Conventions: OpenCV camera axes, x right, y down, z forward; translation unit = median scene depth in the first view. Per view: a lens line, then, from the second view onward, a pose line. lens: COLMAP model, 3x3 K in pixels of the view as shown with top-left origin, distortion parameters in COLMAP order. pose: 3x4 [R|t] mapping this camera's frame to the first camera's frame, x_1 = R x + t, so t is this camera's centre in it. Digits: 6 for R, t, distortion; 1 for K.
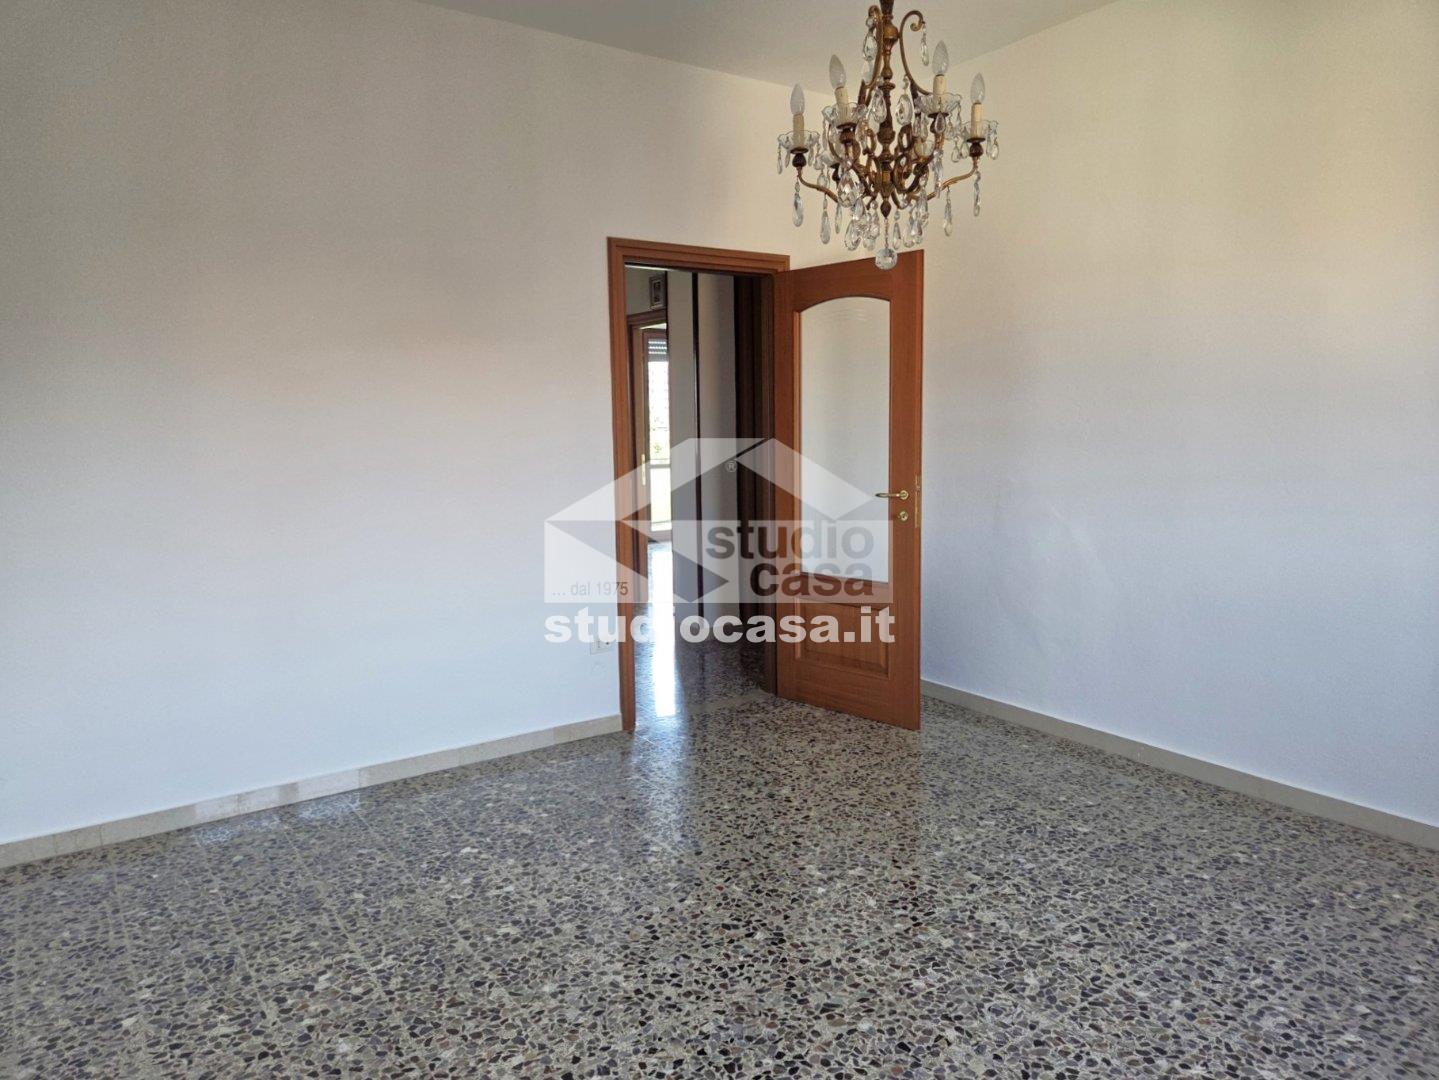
lens RADIAL K [[999.6, 0, 719.5], [0, 999.6, 540.0], [0, 0, 1]] dist [0.033954, -0.002148]
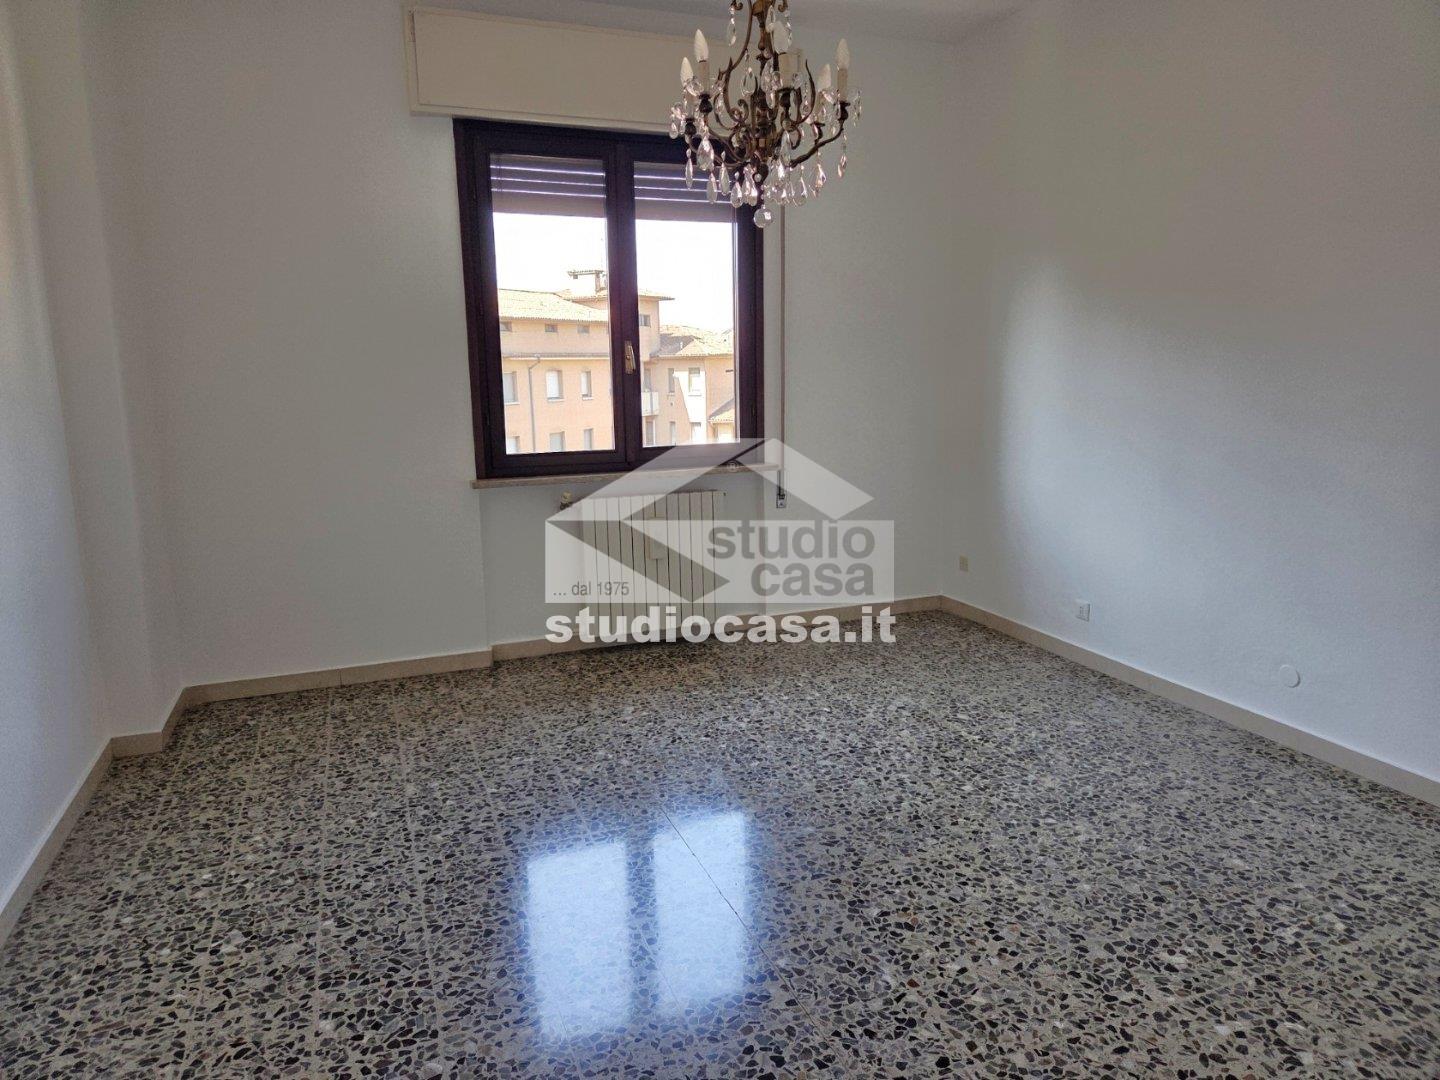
lens RADIAL K [[913.0, 0, 720.0], [0, 913.0, 540.0], [0, 0, 1]] dist [0.026118, -0.030279]
pose [[-0.968882, -0.010964, 0.247279, -0.029220], [0.066205, 0.951141, 0.301575, -0.209294], [-0.238503, 0.308562, -0.920818, 1.745342]]
